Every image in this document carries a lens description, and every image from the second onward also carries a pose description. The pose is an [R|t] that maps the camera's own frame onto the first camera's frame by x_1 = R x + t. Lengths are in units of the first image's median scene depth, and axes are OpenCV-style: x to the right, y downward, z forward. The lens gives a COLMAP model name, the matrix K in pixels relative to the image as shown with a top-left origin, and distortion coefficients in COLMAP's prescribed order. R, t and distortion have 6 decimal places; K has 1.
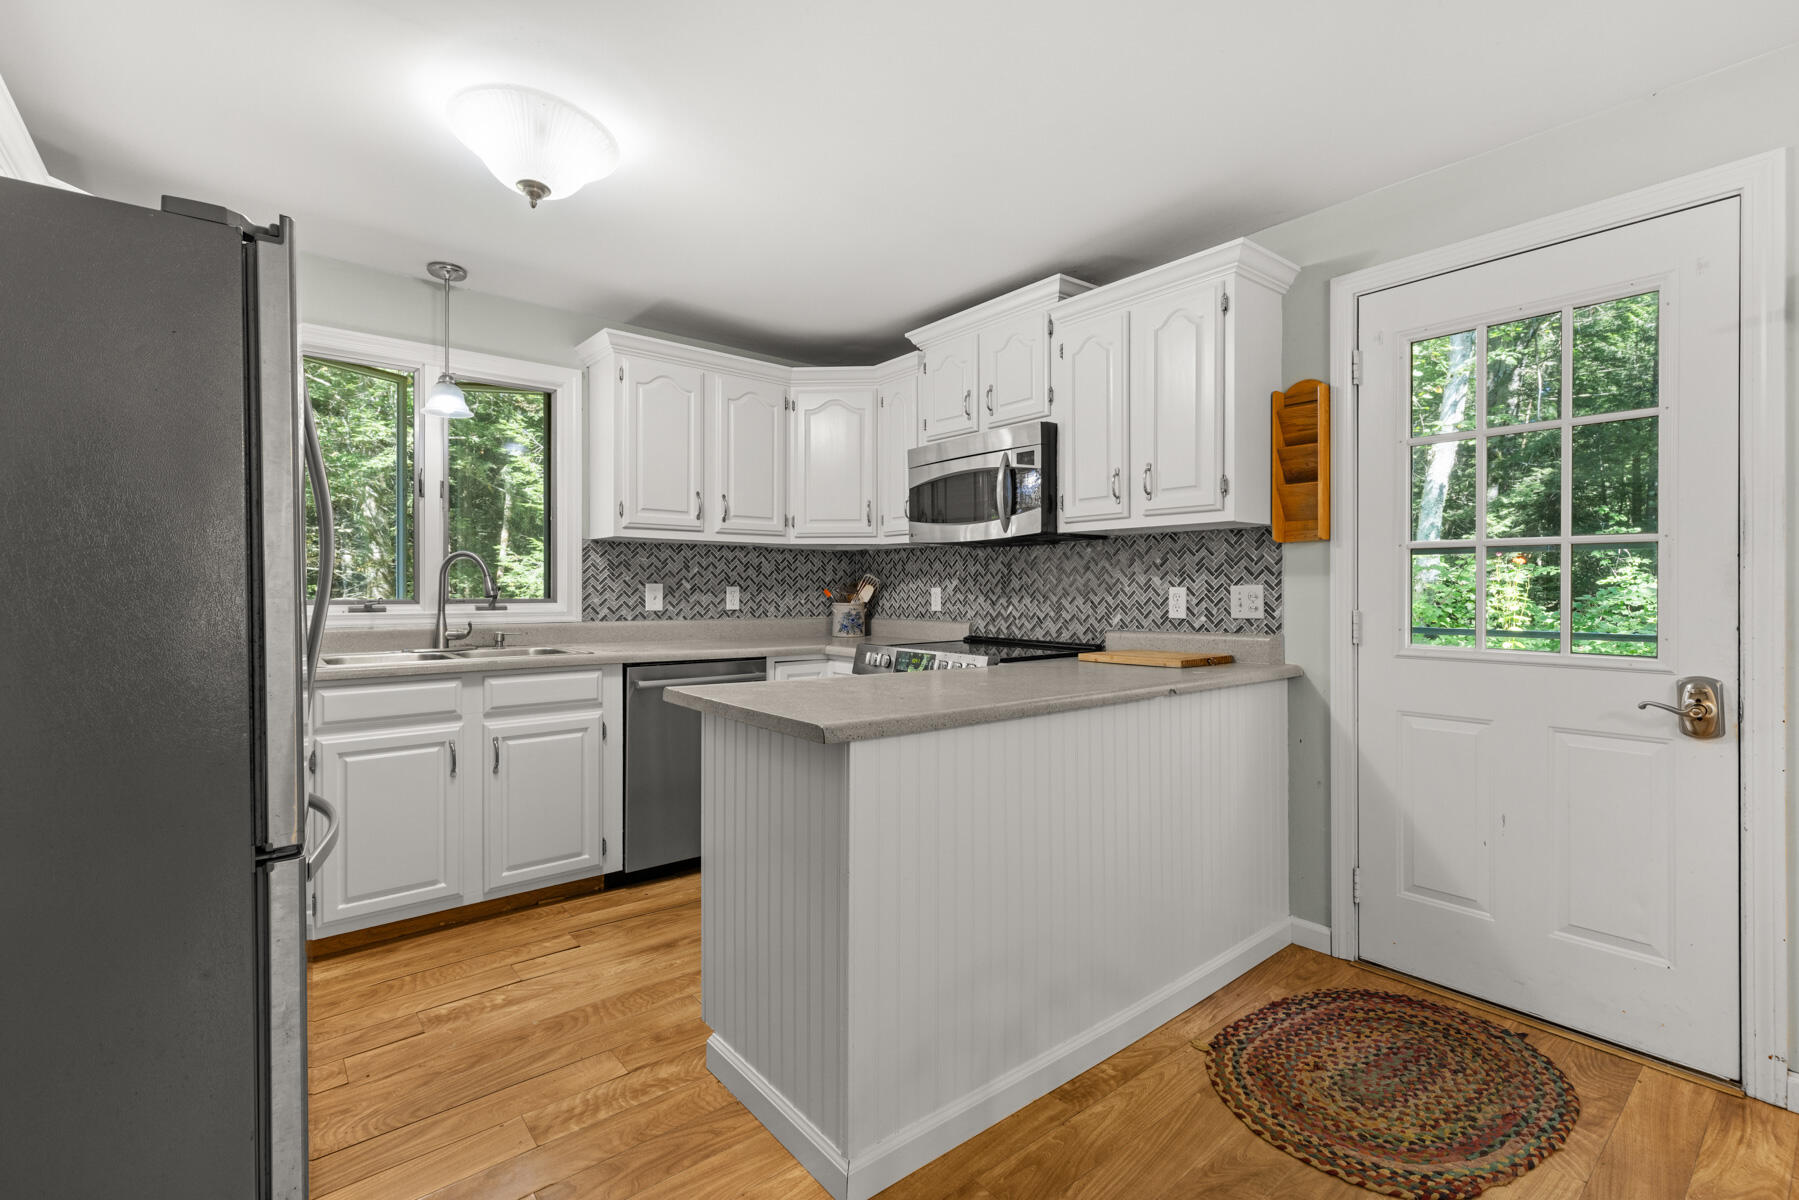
lens RADIAL K [[810.4, 0, 901.1], [0, 810.4, 589.6], [0, 0, 1]] dist [0.006054, -0.000381]
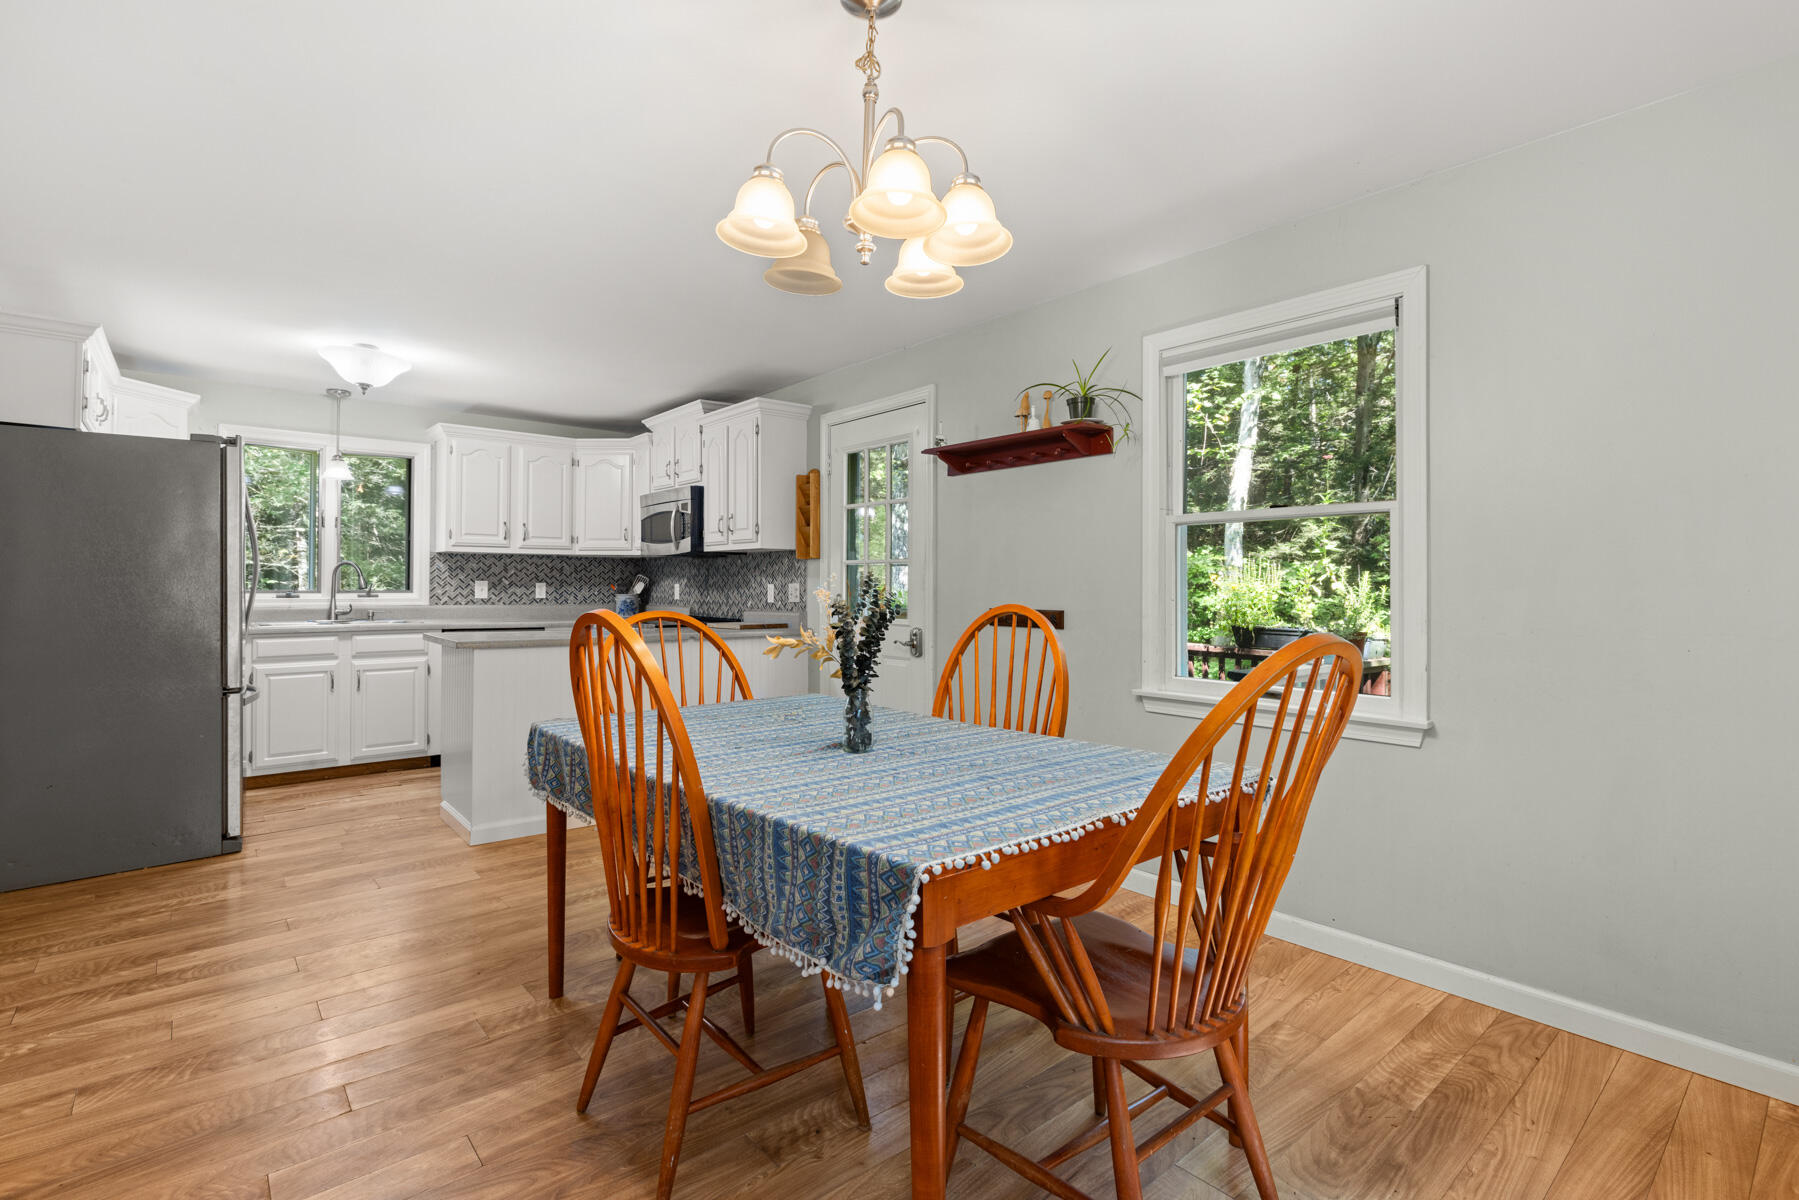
lens RADIAL K [[839.0, 0, 902.6], [0, 839.0, 573.4], [0, 0, 1]] dist [-0.006202, 0.000705]
pose [[0.999797, 0.003338, 0.019855, 0.528878], [-0.003062, 0.999898, -0.013930, -0.001858], [-0.019900, 0.013867, 0.999706, -0.685859]]
